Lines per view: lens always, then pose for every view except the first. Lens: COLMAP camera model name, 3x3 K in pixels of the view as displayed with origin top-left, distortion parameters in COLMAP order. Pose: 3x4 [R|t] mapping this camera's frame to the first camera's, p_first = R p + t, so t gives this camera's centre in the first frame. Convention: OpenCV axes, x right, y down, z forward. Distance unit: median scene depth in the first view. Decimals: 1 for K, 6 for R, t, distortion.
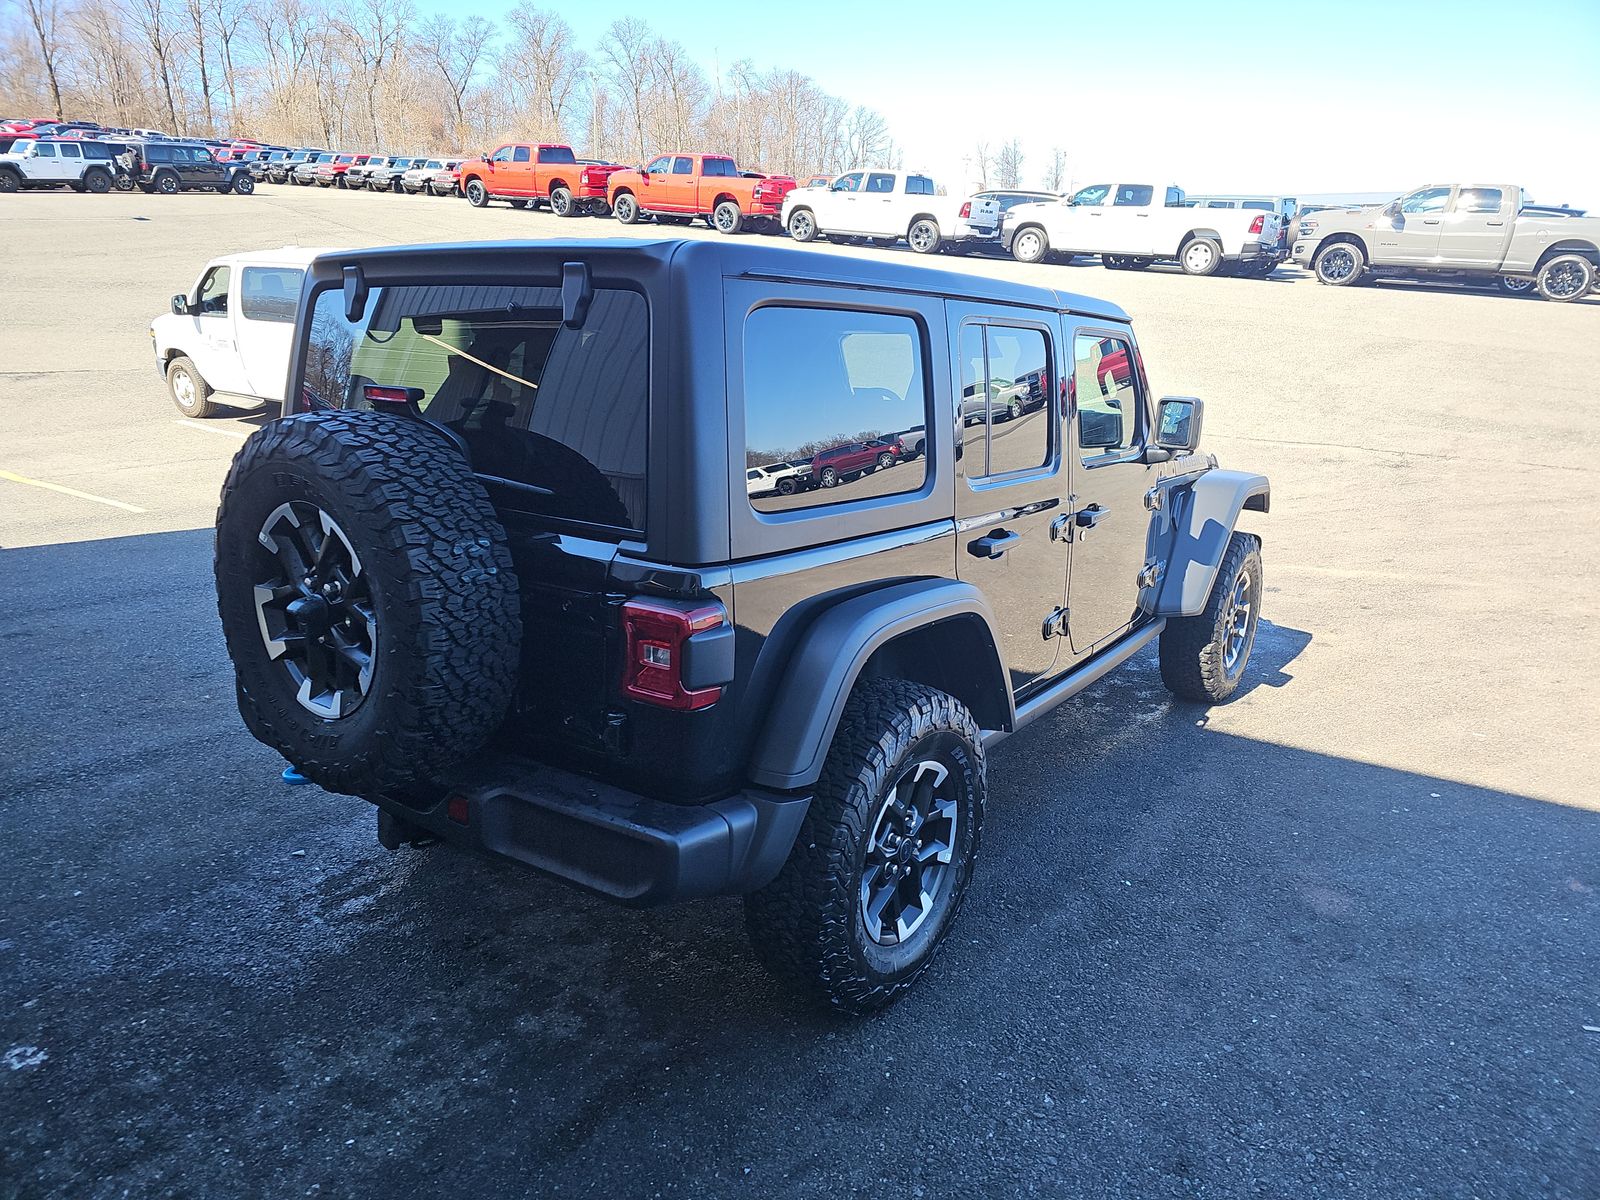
lens RADIAL K [[1075.8, 0, 792.9], [0, 1075.8, 603.0], [0, 0, 1]] dist [0.065379, -0.057932]
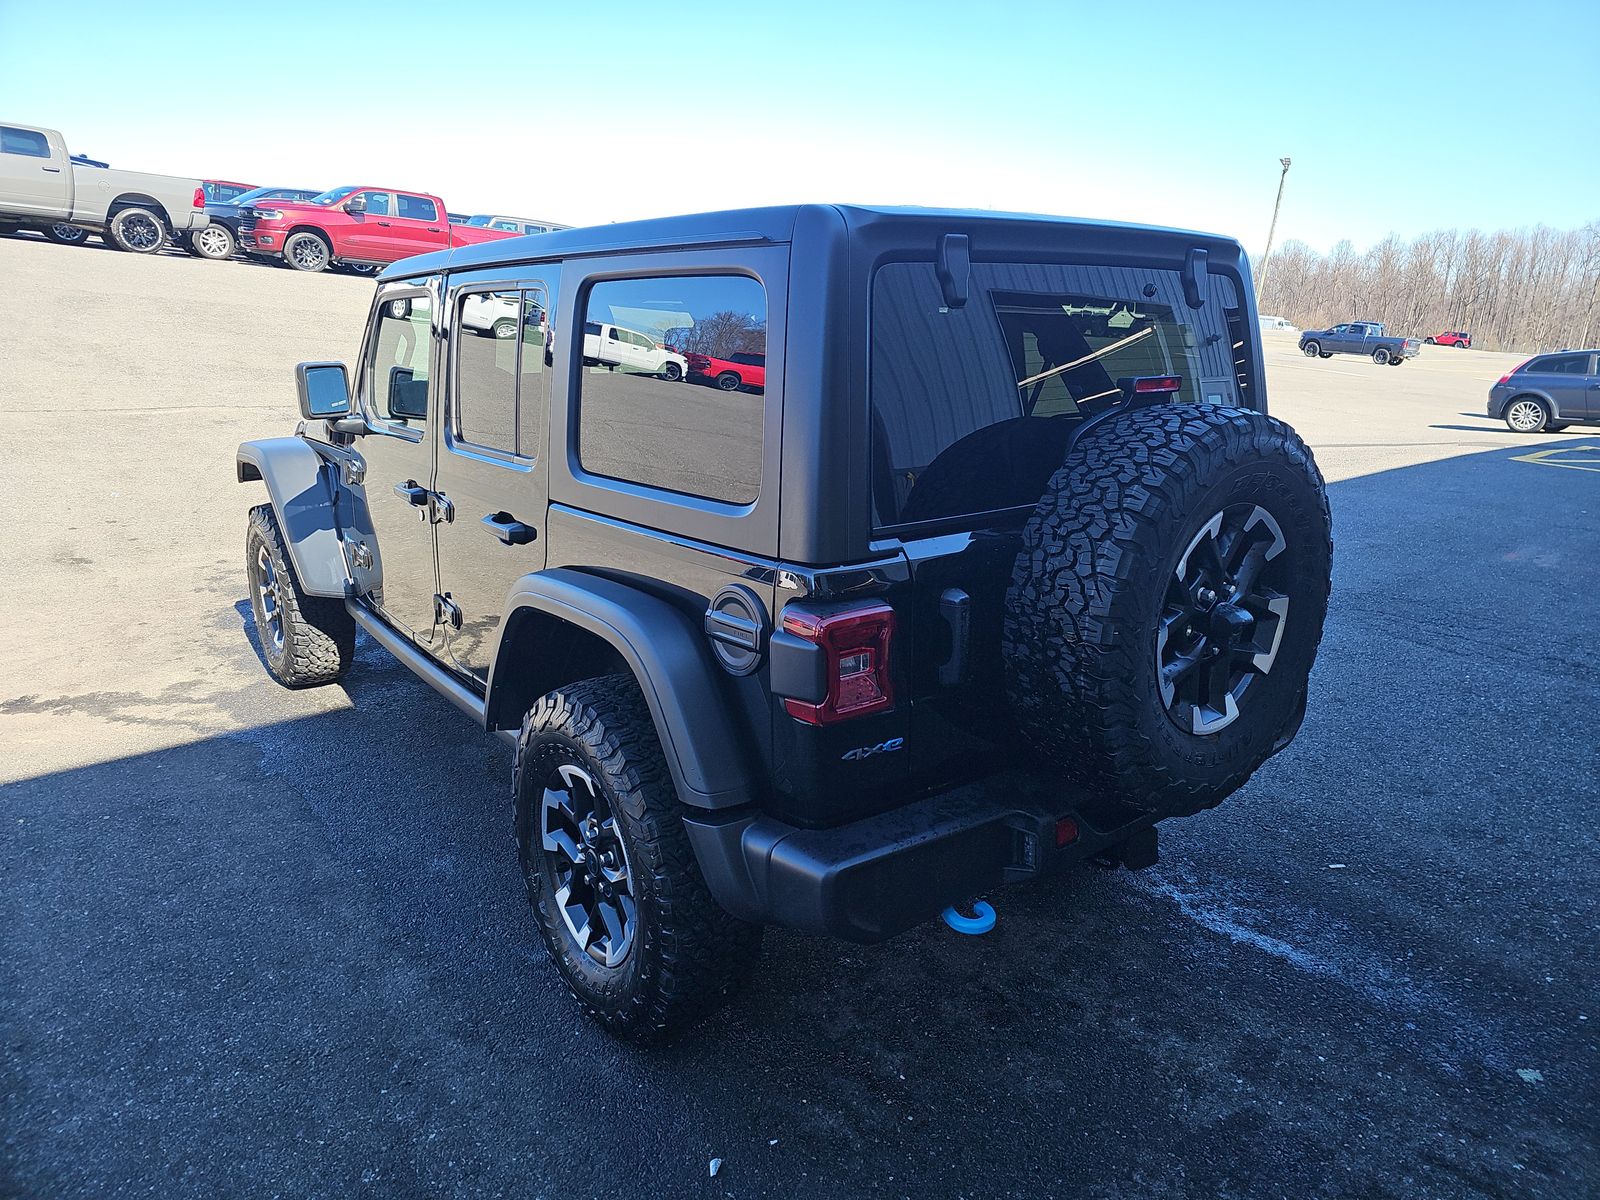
lens RADIAL K [[1095.7, 0, 800.0], [0, 1095.7, 600.0], [0, 0, 1]] dist [0.019074, -0.001259]
pose [[0.239657, -0.271278, 0.932187, -0.140457], [0.232624, 0.948244, 0.216145, -0.029925], [-0.942577, 0.165048, 0.290359, 0.107088]]
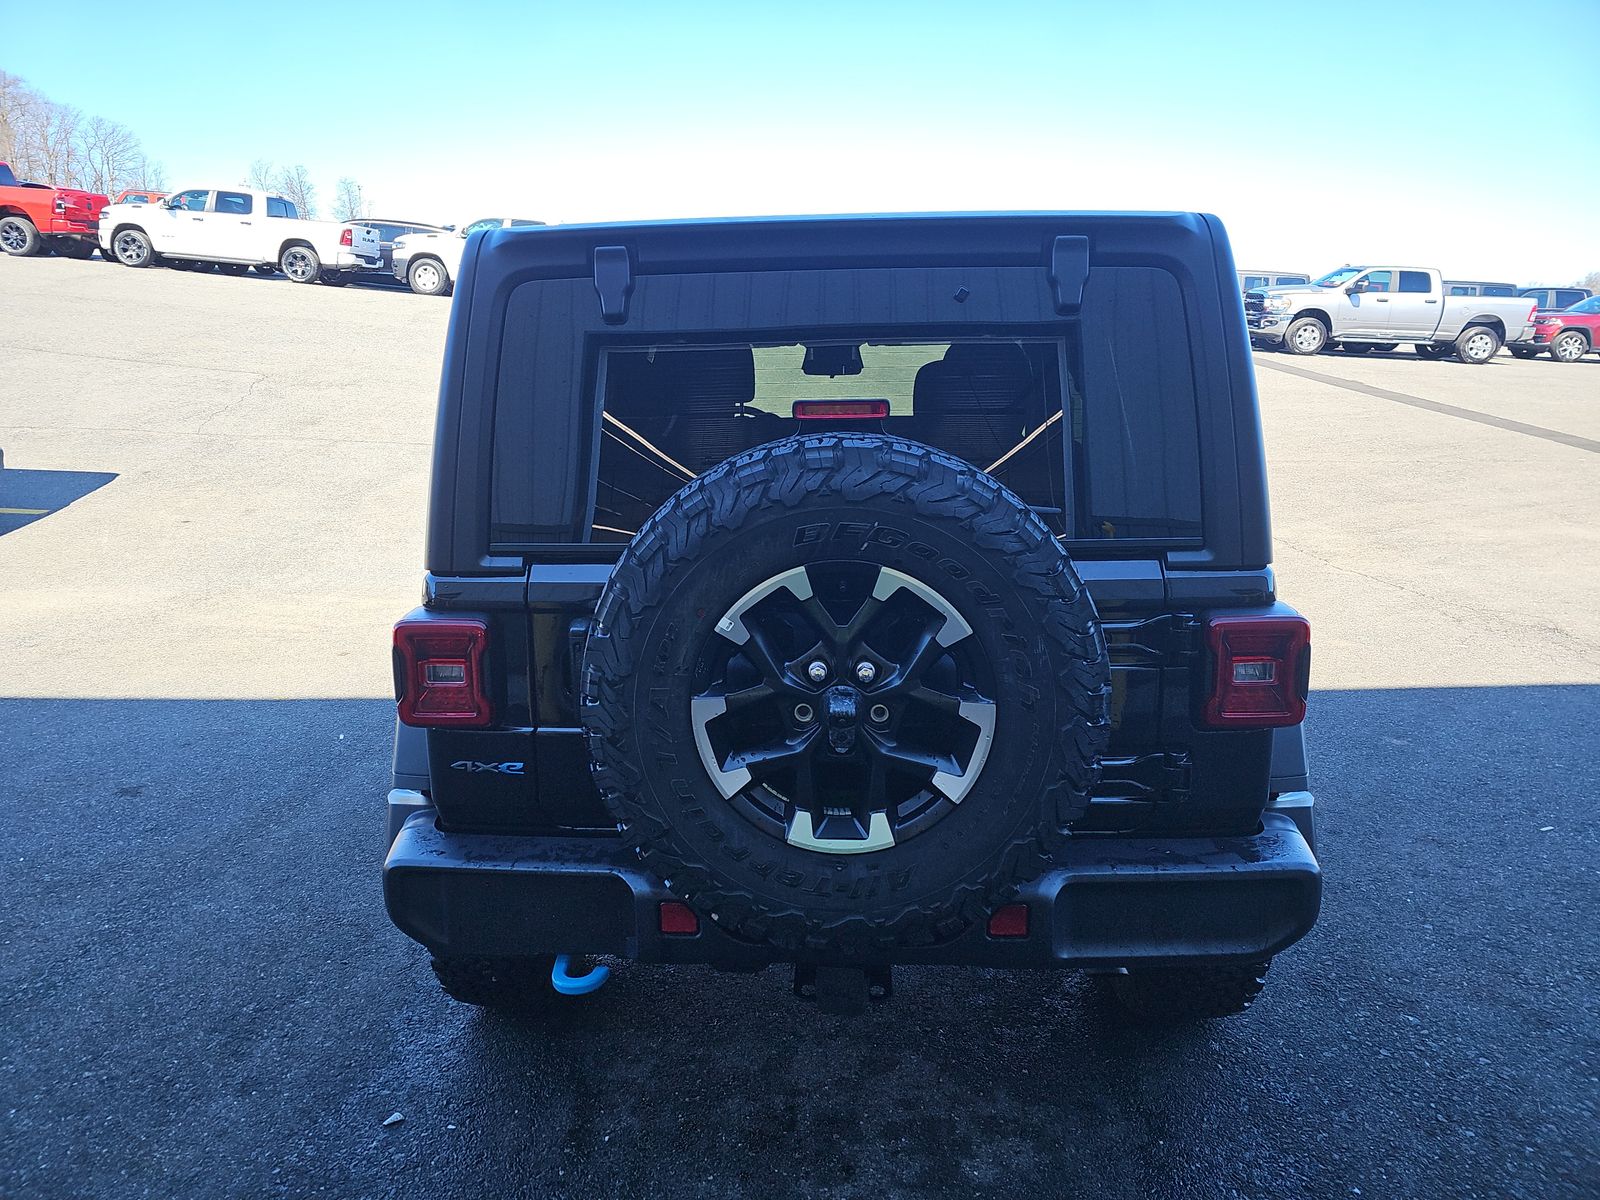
lens RADIAL K [[1075.8, 0, 792.9], [0, 1075.8, 603.0], [0, 0, 1]] dist [0.065379, -0.057932]
pose [[0.822075, -0.152066, 0.548698, -0.084741], [0.169824, 0.985298, 0.018629, -0.008122], [-0.543464, 0.077868, 0.835813, 0.041154]]
